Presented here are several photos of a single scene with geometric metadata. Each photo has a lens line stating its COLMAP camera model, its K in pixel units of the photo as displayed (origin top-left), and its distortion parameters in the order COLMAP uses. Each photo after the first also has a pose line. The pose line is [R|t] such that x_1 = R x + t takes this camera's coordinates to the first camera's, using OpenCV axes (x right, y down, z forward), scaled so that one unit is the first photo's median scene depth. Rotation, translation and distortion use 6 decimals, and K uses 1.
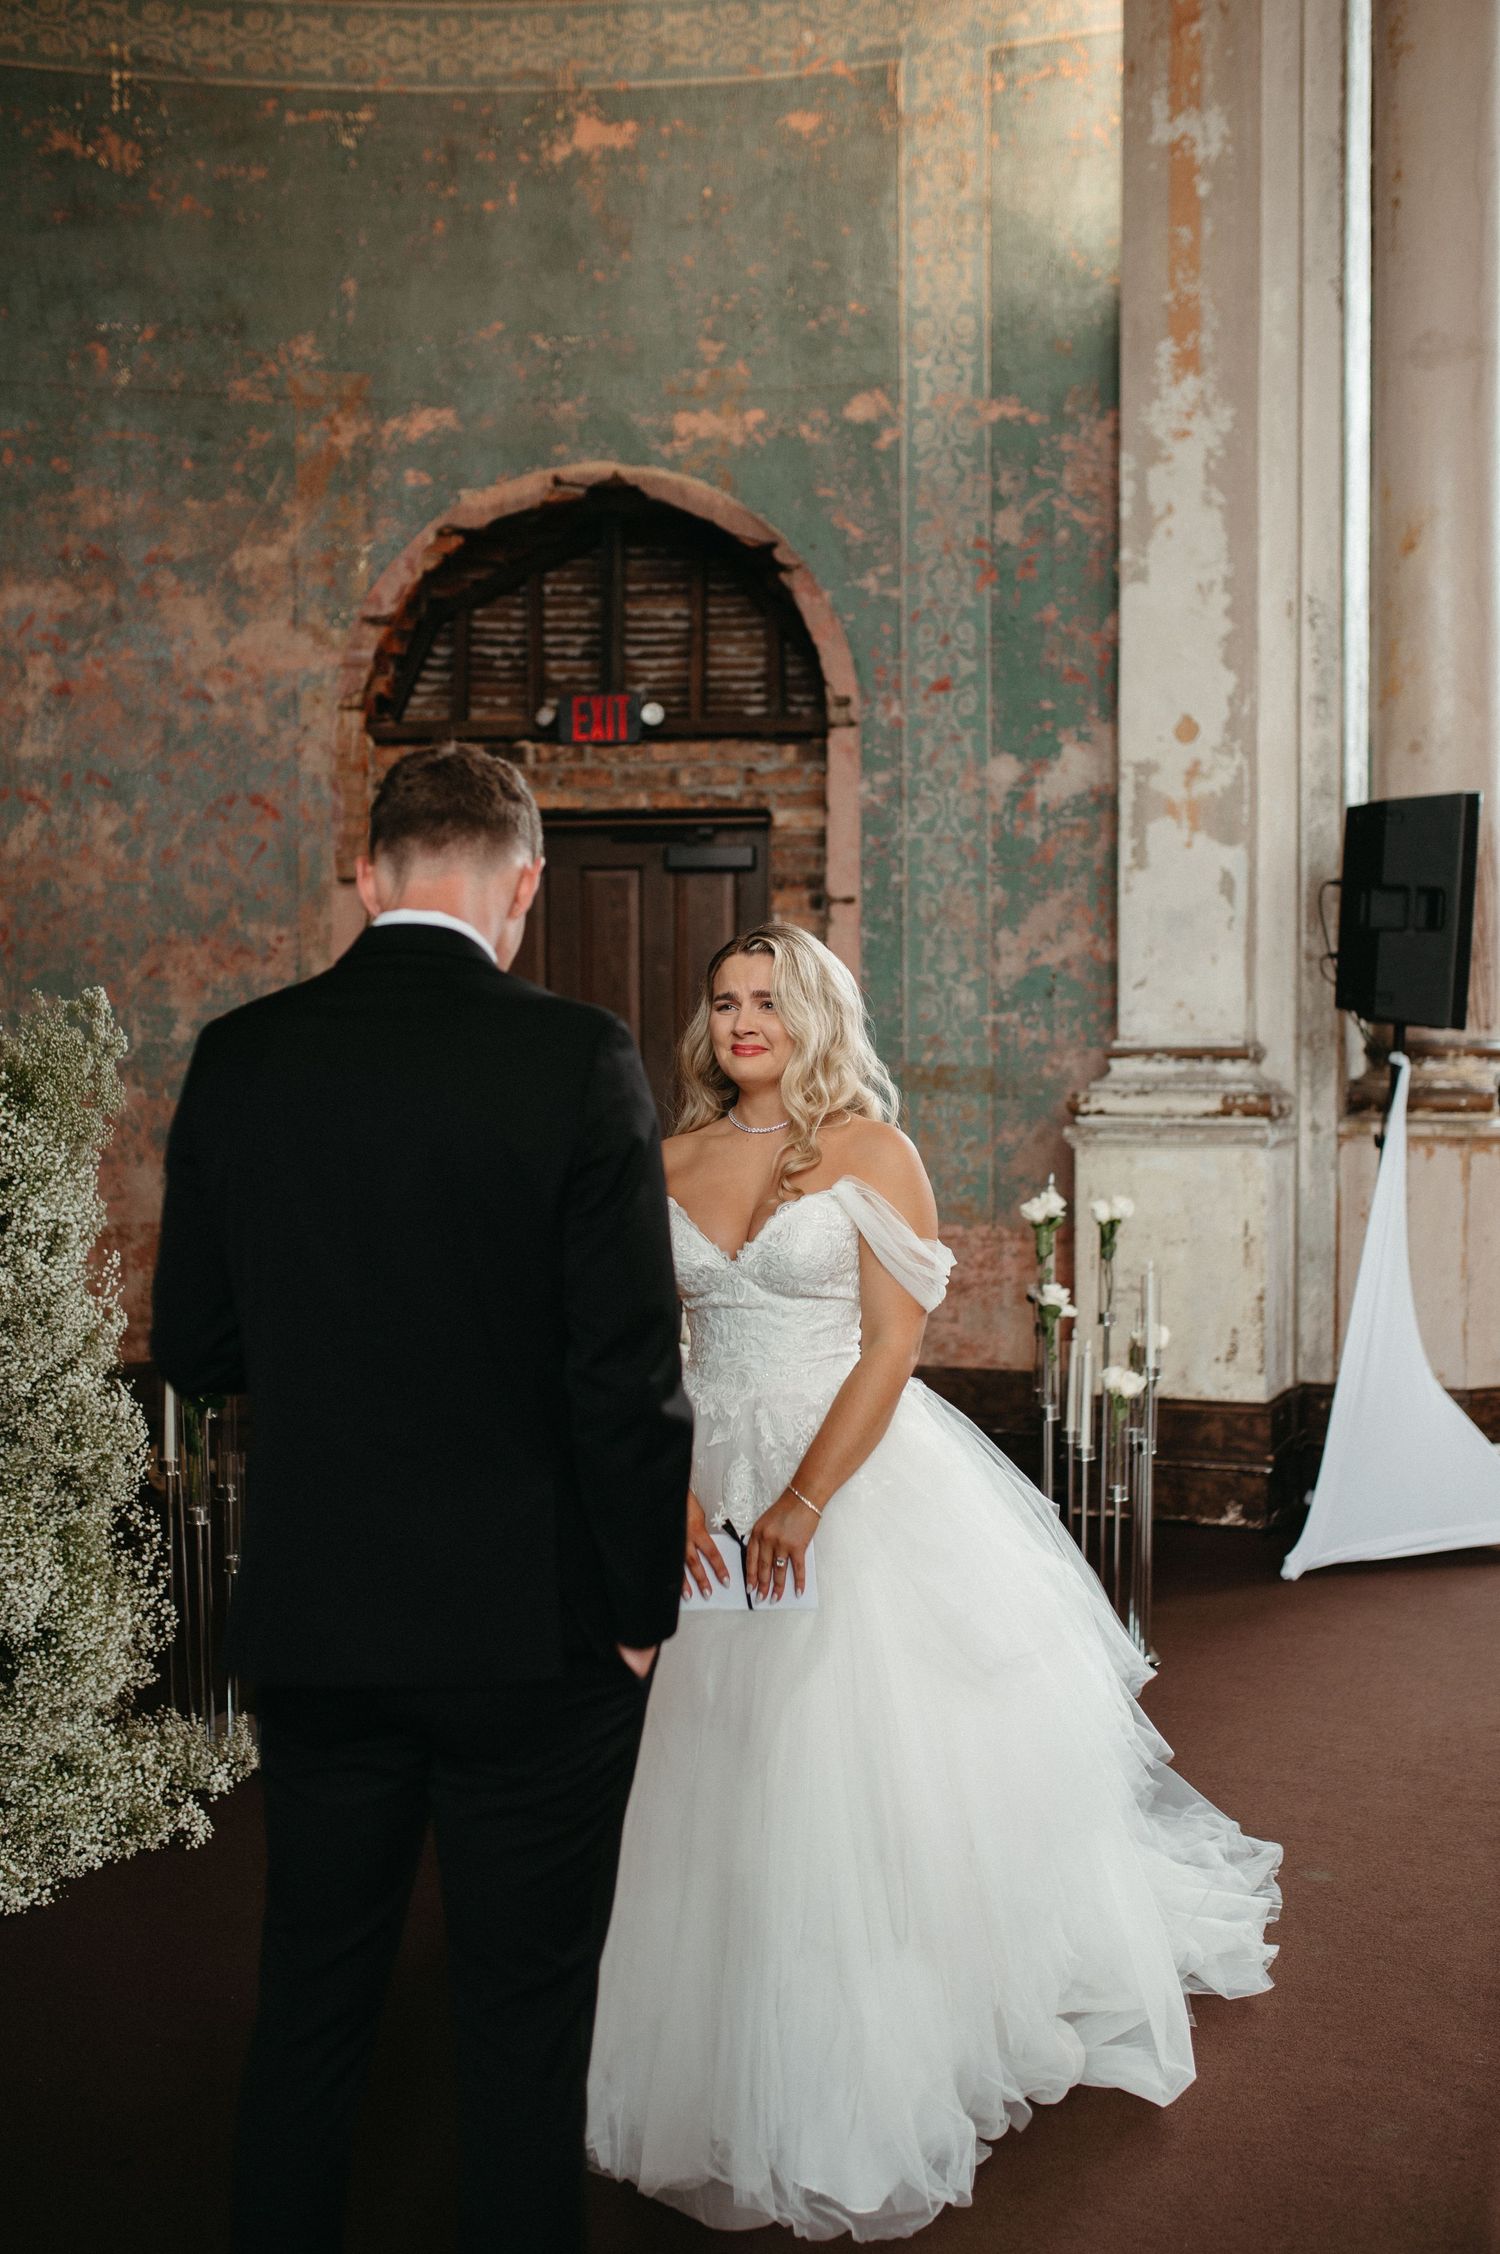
lens RADIAL K [[2279.4, 0, 750.0], [0, 2279.4, 1127.0], [0, 0, 1]] dist [-0.079553, 0.119852]
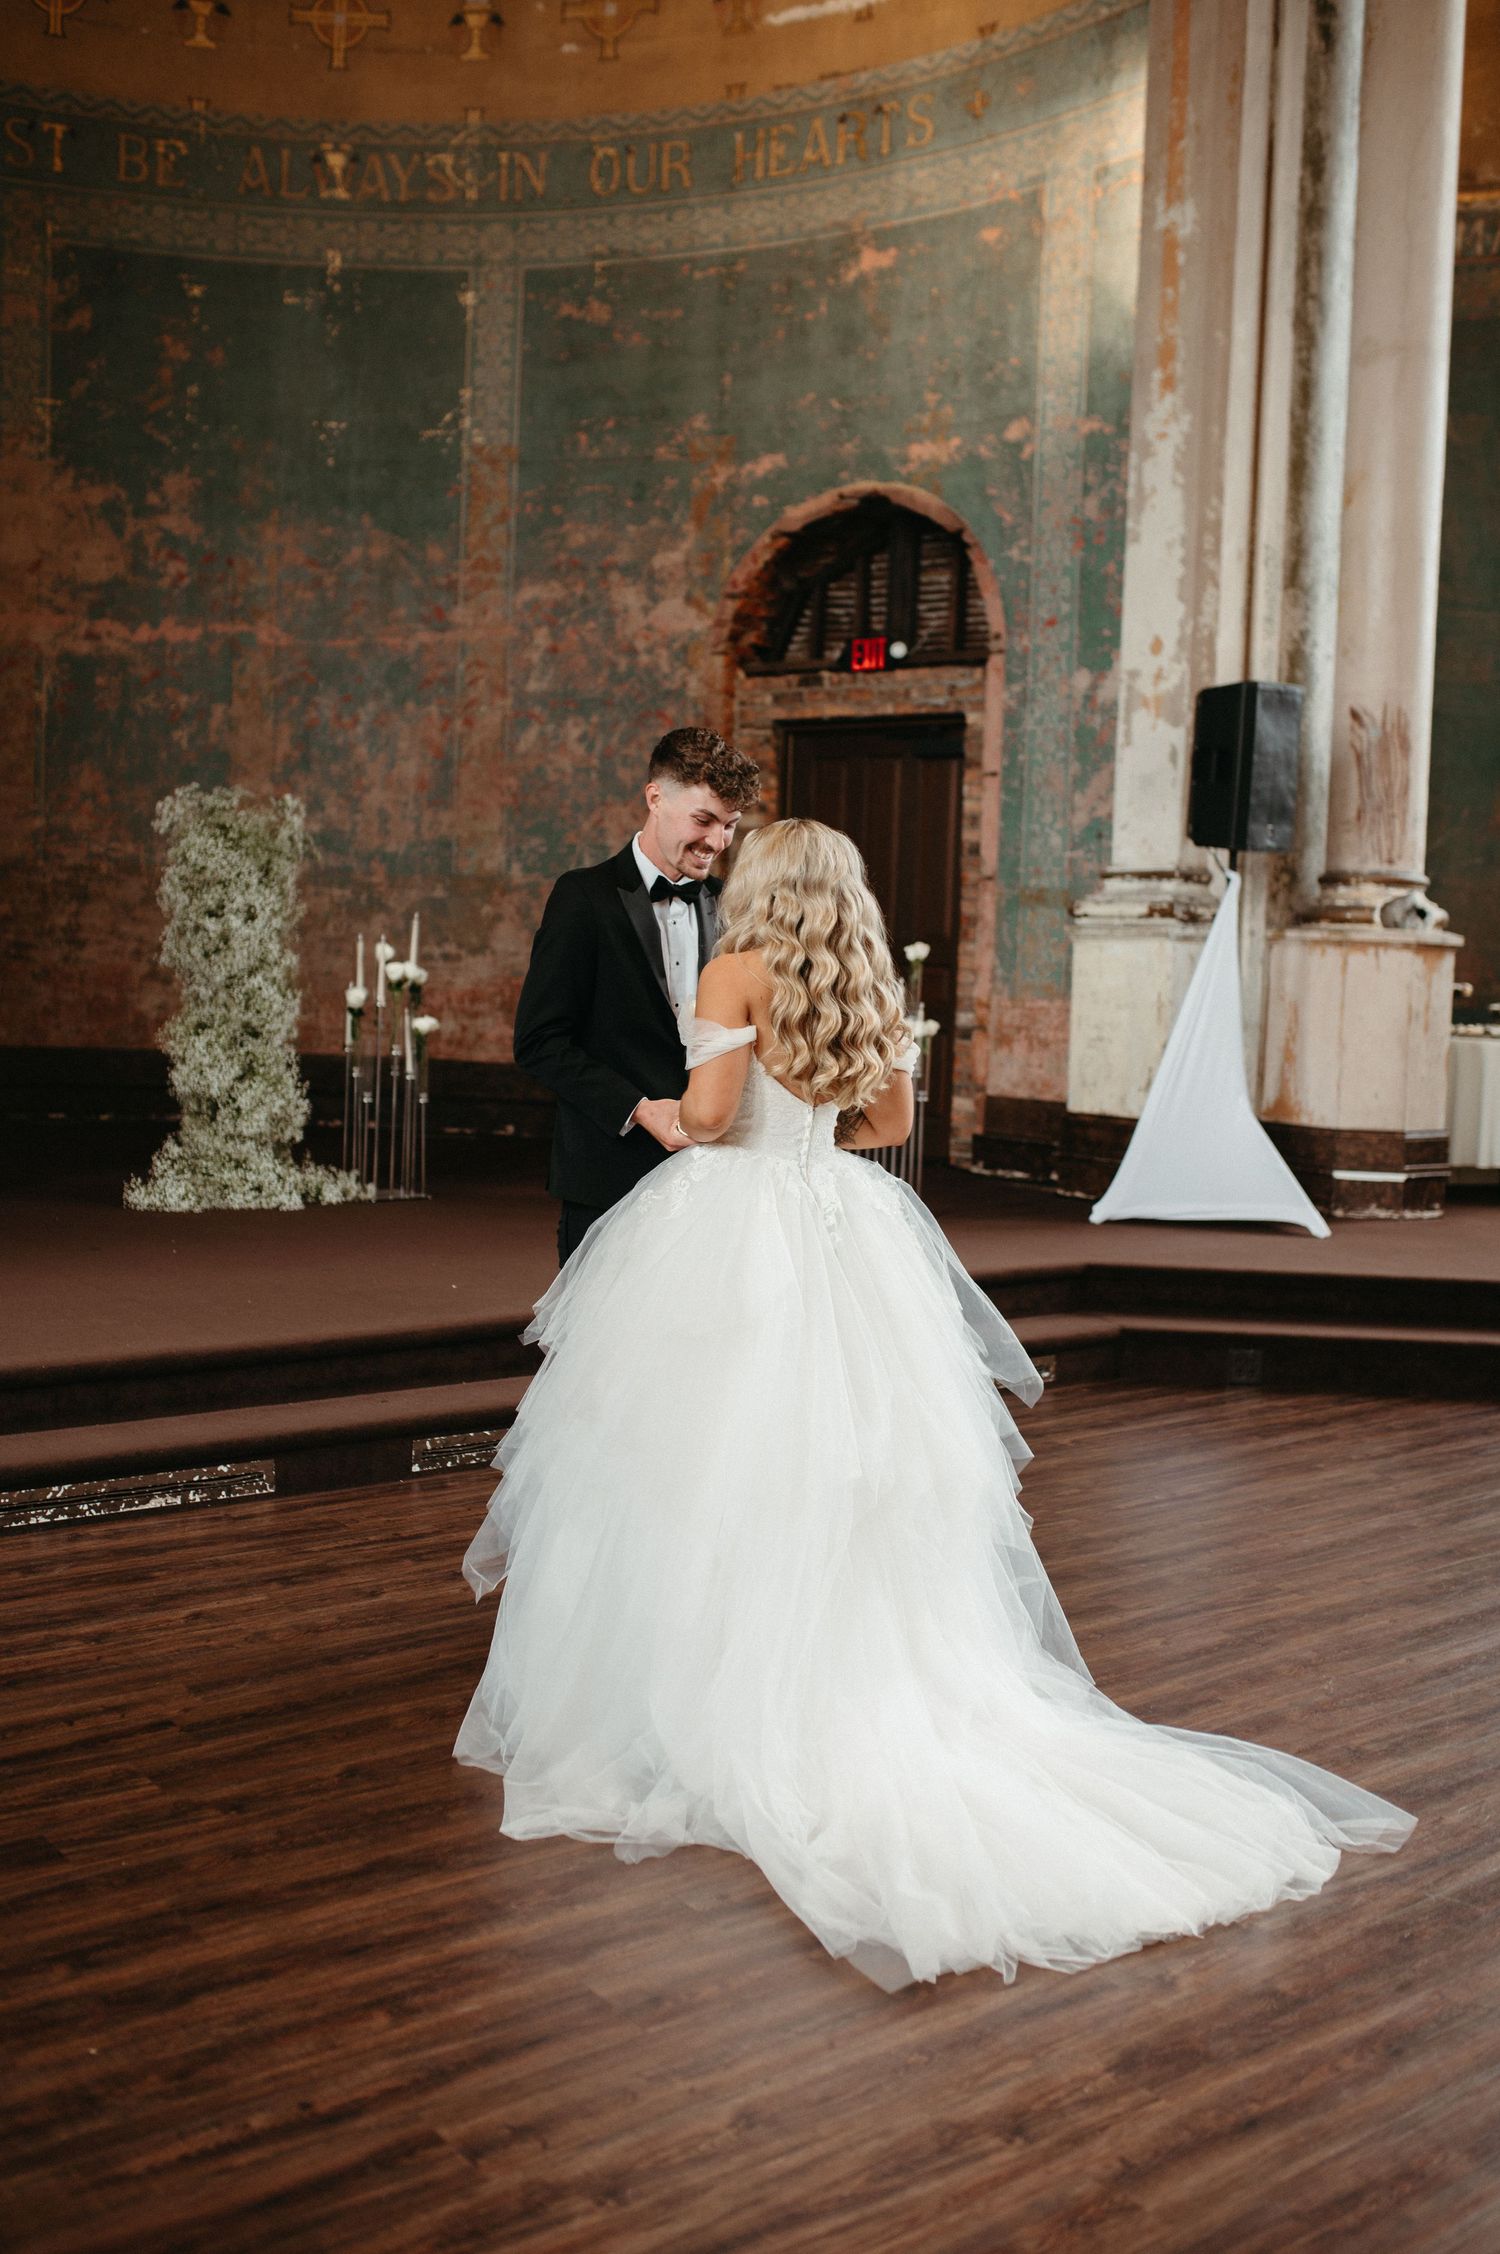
lens RADIAL K [[2179.0, 0, 743.7], [0, 2179.0, 1122.0], [0, 0, 1]] dist [-0.082498, 0.125140]
pose [[0.857064, 0.069871, -0.510450, 0.628413], [-0.057269, 0.997542, 0.040388, 0.074824], [0.512017, -0.005382, 0.858959, -0.270292]]
